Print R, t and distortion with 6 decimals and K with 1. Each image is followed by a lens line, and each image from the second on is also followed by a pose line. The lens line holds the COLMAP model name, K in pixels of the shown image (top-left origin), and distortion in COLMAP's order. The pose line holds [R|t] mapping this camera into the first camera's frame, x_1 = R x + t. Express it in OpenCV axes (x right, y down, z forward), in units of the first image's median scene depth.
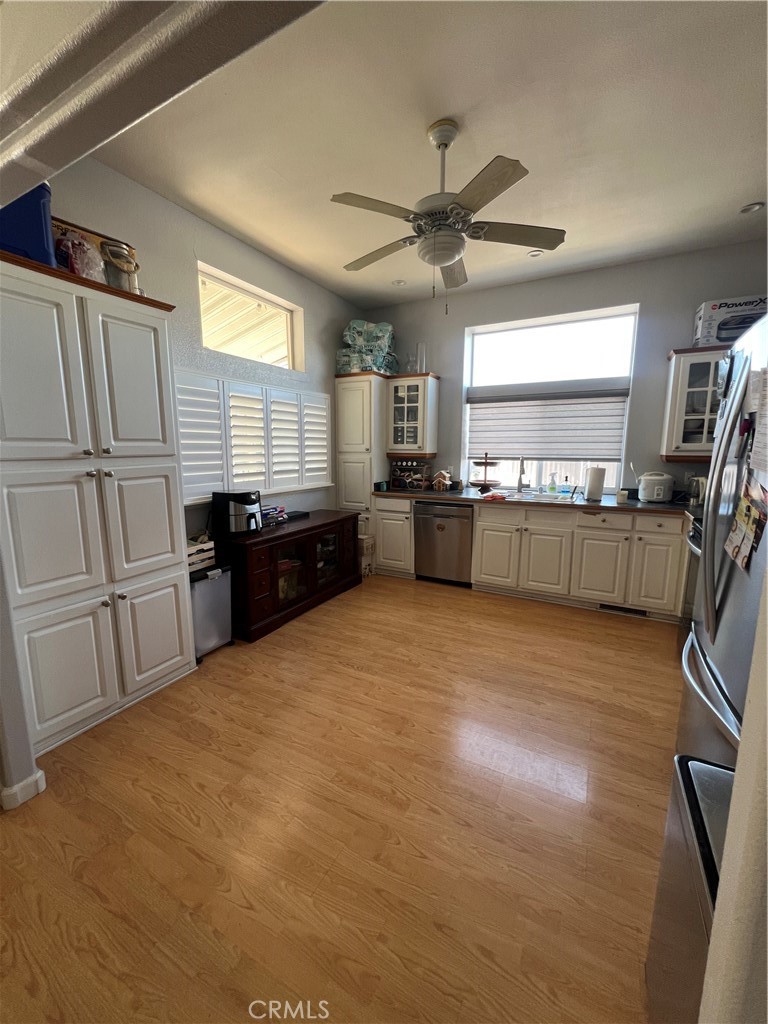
lens RADIAL K [[410.2, 0, 383.5], [0, 410.2, 509.8], [0, 0, 1]] dist [-0.002272, 0.000385]
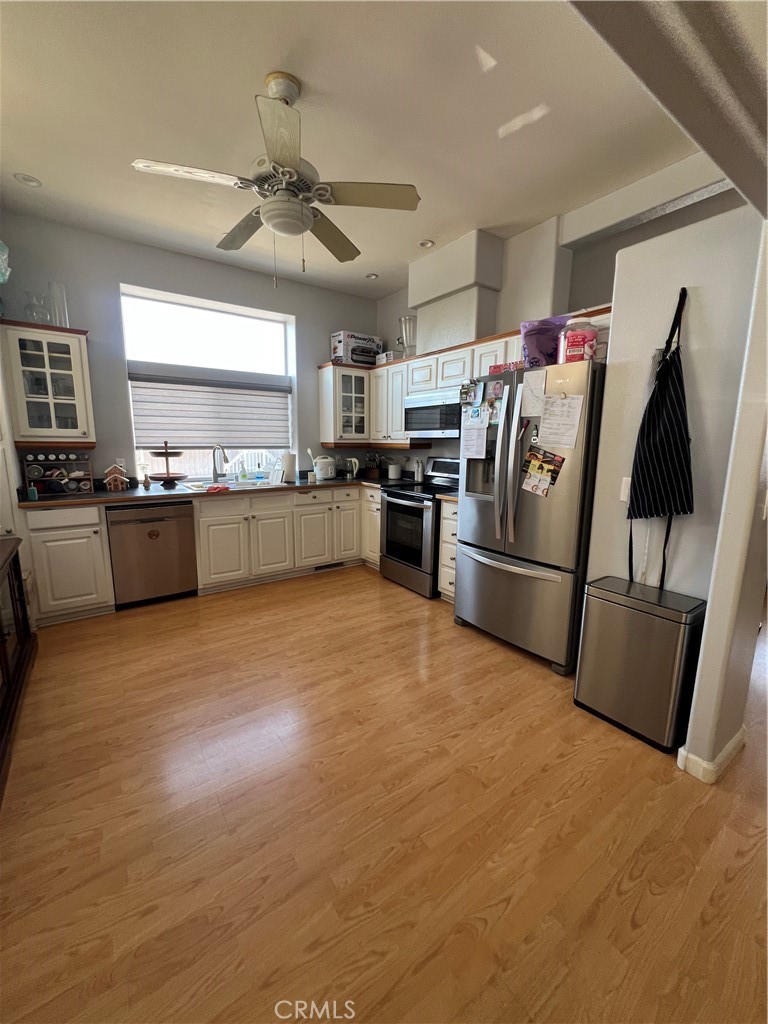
lens RADIAL K [[410.2, 0, 383.5], [0, 410.2, 509.8], [0, 0, 1]] dist [-0.002272, 0.000385]
pose [[0.440246, -0.147072, 0.885750, -0.369537], [0.129784, 0.986557, 0.099304, -0.025566], [-0.888448, 0.071239, 0.453415, 0.235911]]
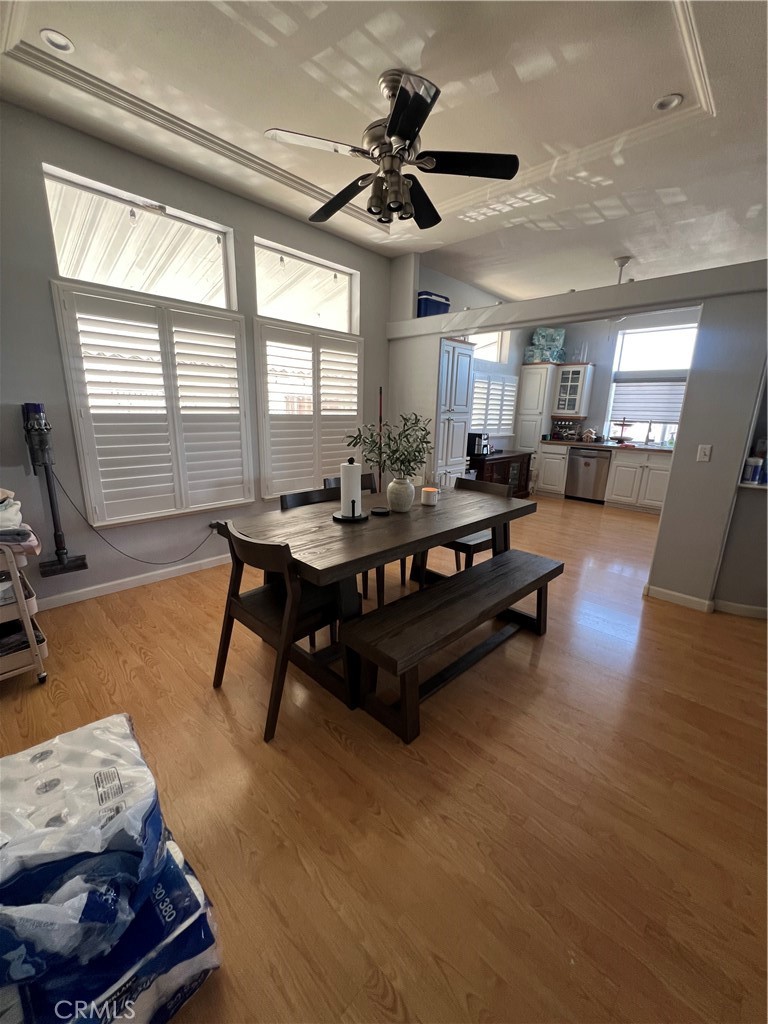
lens RADIAL K [[410.2, 0, 383.5], [0, 410.2, 509.8], [0, 0, 1]] dist [-0.002272, 0.000385]
pose [[0.962943, 0.087137, -0.255240, -0.198239], [-0.065046, 0.993468, 0.093760, 0.121585], [0.261742, -0.073683, 0.962321, -0.742348]]
